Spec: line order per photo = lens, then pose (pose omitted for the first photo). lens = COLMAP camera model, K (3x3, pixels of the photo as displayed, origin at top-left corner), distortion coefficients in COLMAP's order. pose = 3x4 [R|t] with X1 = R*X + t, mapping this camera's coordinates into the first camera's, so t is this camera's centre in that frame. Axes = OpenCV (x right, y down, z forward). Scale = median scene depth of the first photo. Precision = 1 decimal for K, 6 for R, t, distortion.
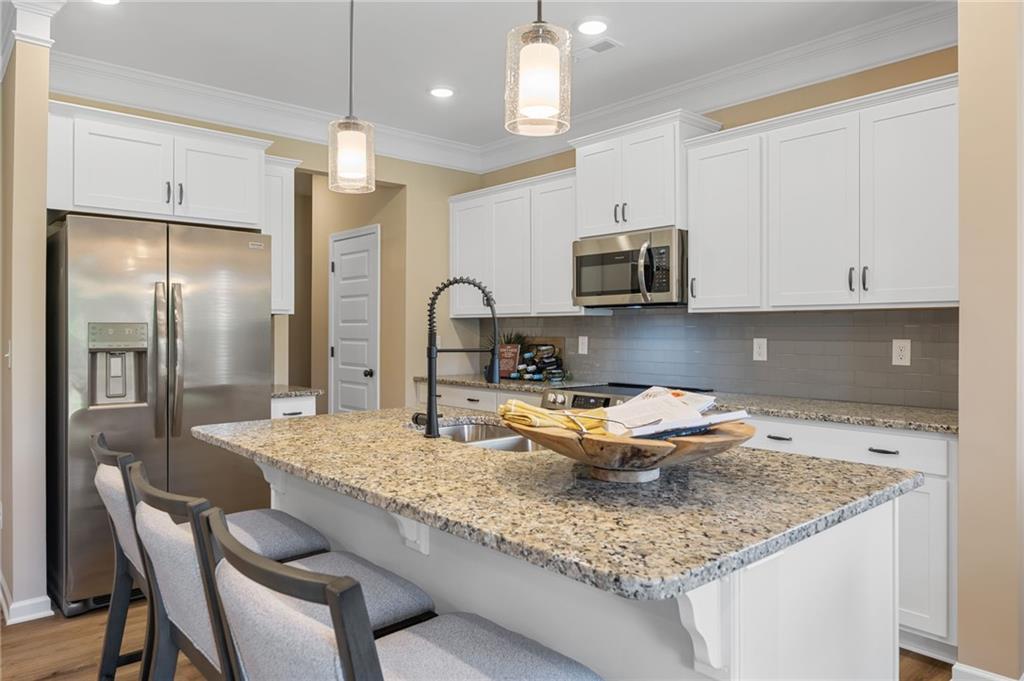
lens RADIAL K [[681.0, 0, 507.7], [0, 681.0, 329.5], [0, 0, 1]] dist [-0.001573, -0.000676]
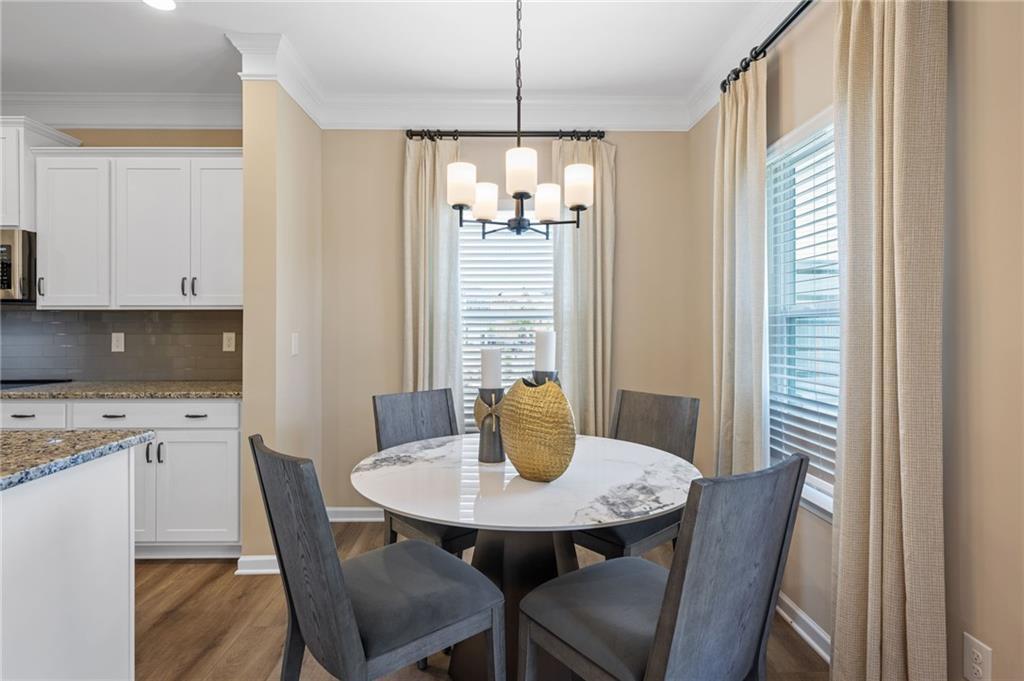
lens RADIAL K [[523.2, 0, 506.2], [0, 523.2, 324.7], [0, 0, 1]] dist [0.000102, 0.000712]
pose [[0.646413, 0.000740, 0.762988, 0.117202], [-0.000139, 1.000000, -0.000852, -0.000142], [-0.762988, 0.000444, 0.646413, -0.096069]]
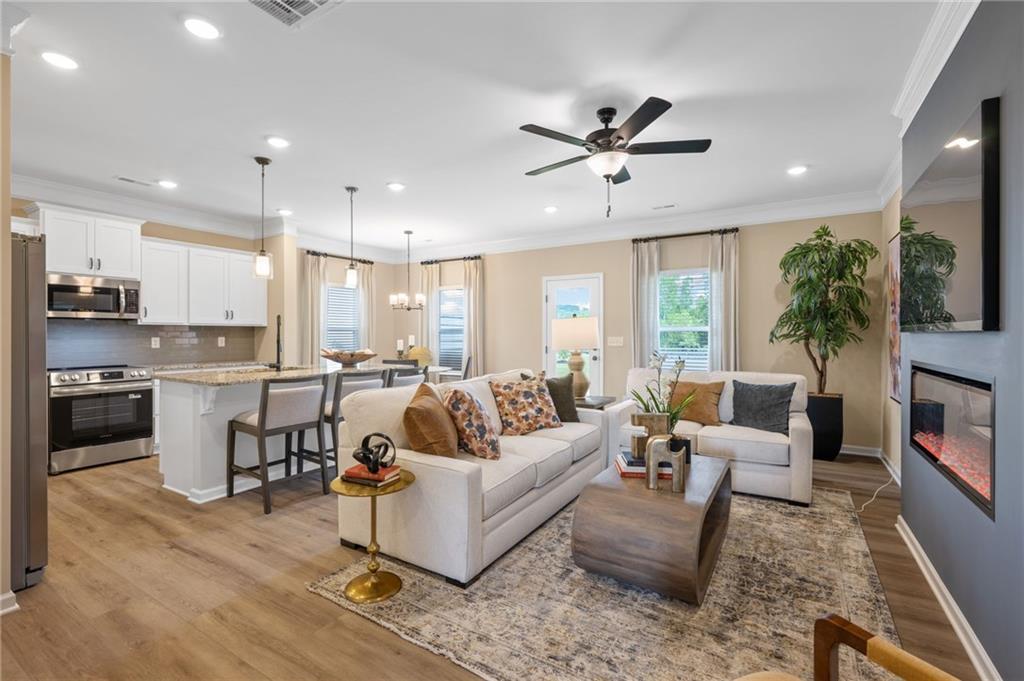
lens RADIAL K [[456.6, 0, 509.5], [0, 456.6, 335.3], [0, 0, 1]] dist [-0.002002, -0.000212]
pose [[-0.292597, -0.002868, 0.956232, -1.312537], [-0.002782, 0.999994, 0.002148, 0.000665], [-0.956232, -0.002032, -0.292603, 0.378090]]
